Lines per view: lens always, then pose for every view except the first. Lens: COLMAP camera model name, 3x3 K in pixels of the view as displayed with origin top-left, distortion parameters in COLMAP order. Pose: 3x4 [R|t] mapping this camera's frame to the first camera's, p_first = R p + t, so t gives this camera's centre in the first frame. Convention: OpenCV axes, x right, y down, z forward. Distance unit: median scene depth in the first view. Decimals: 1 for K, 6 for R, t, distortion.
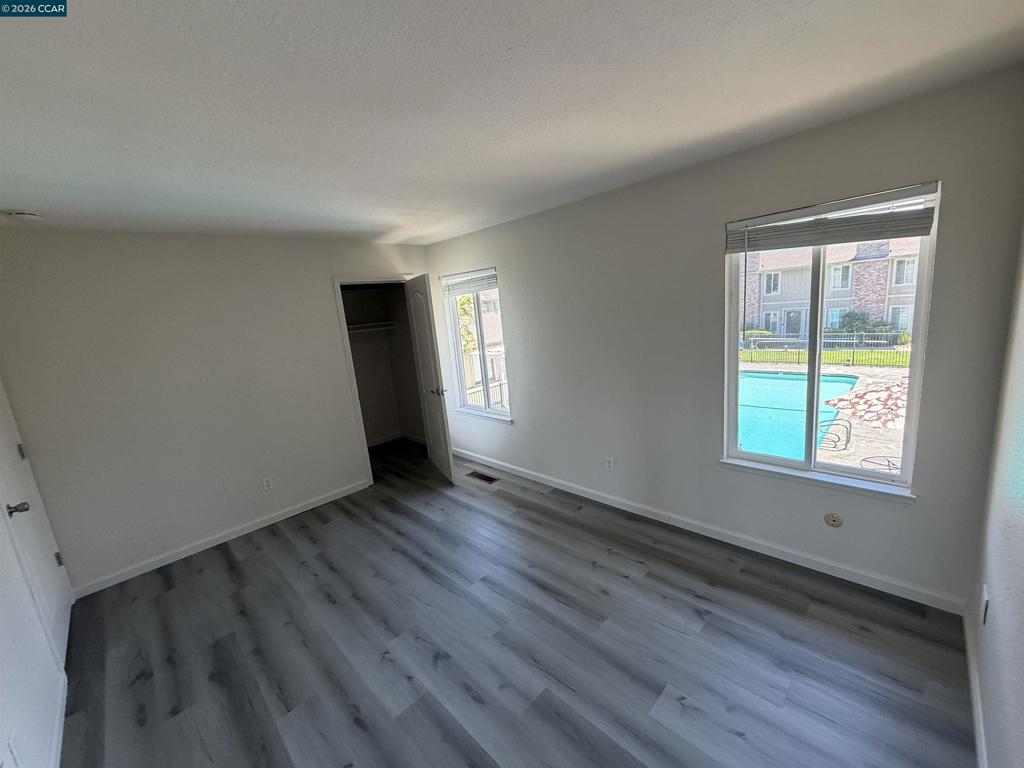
lens RADIAL K [[409.6, 0, 509.5], [0, 409.6, 384.1], [0, 0, 1]] dist [0.000760, 0.000015]
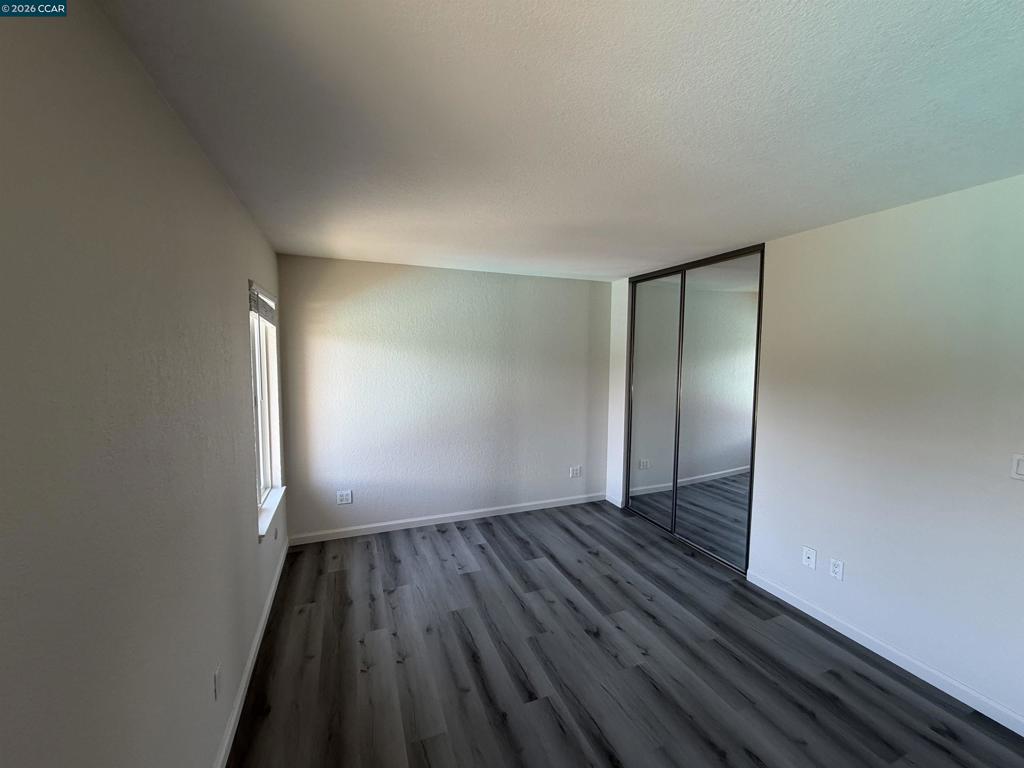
lens RADIAL K [[409.6, 0, 509.5], [0, 409.6, 384.1], [0, 0, 1]] dist [0.000760, 0.000015]
pose [[-0.918209, 0.055921, 0.392130, -0.408904], [0.151680, 0.964163, 0.217675, -0.287371], [-0.365904, 0.259350, -0.893785, 1.788376]]
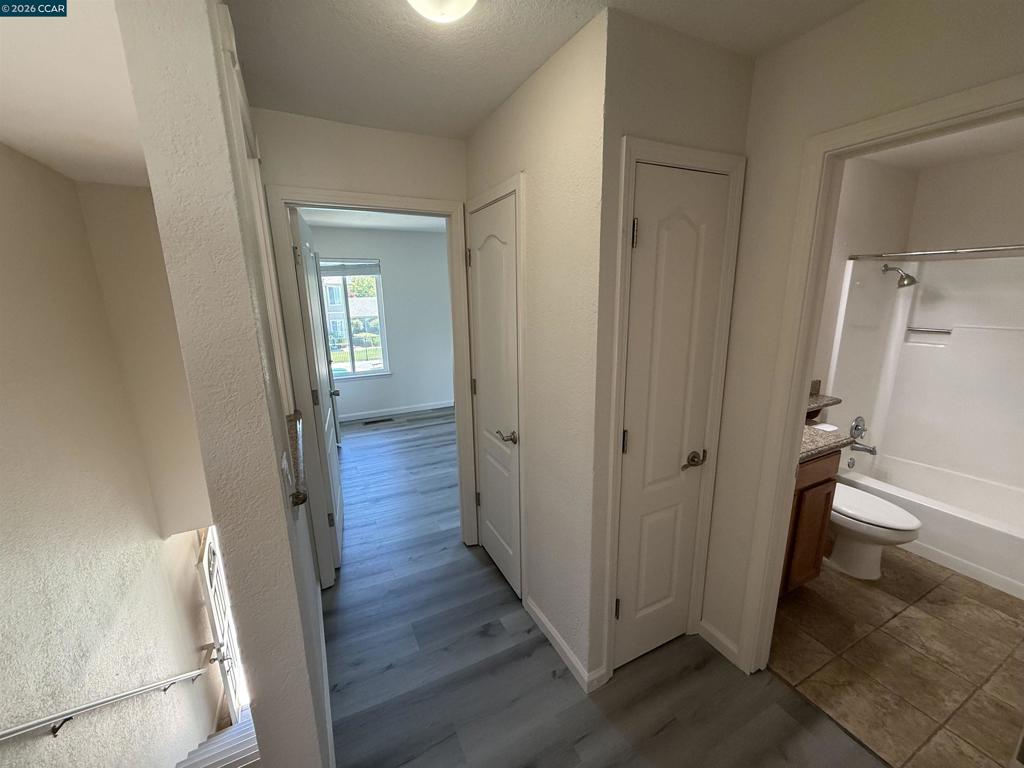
lens RADIAL K [[409.6, 0, 509.5], [0, 409.6, 384.1], [0, 0, 1]] dist [0.000760, 0.000015]
pose [[0.307780, -0.127474, 0.942880, -2.087055], [0.170205, 0.982376, 0.077255, 0.153639], [-0.936110, 0.136706, 0.324052, 0.348849]]
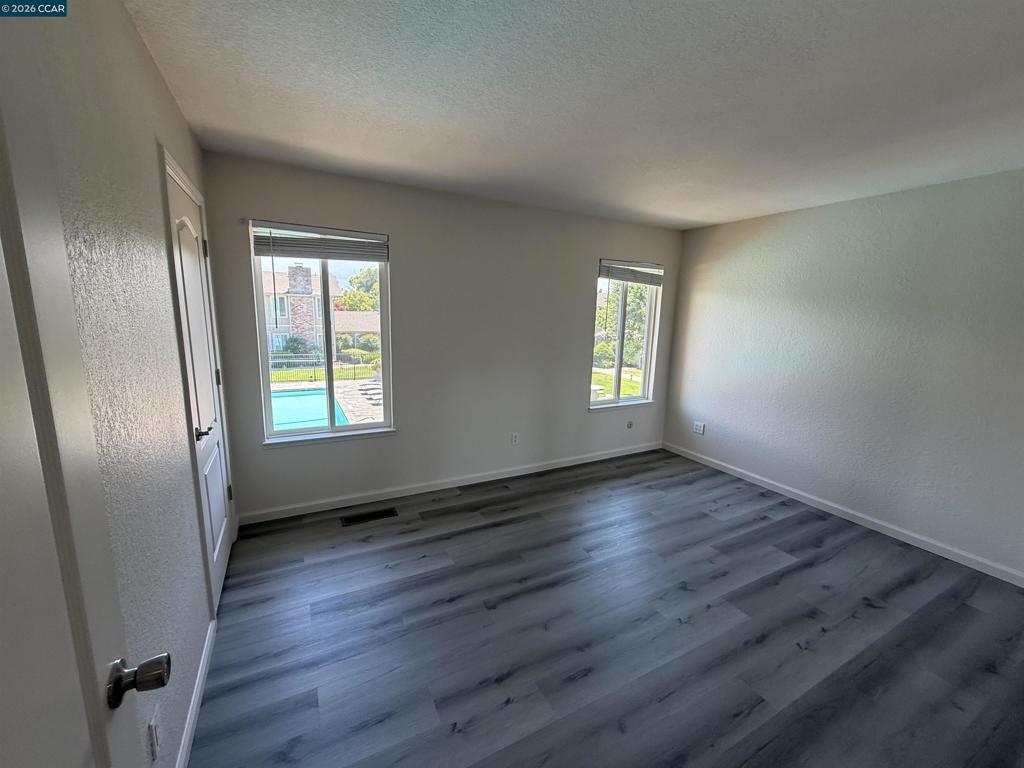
lens RADIAL K [[409.6, 0, 509.5], [0, 409.6, 384.1], [0, 0, 1]] dist [0.000760, 0.000015]
pose [[0.284242, -0.066990, 0.956409, -1.244392], [0.130028, 0.991033, 0.030771, 0.008148], [-0.949894, 0.115613, 0.290404, 0.978080]]
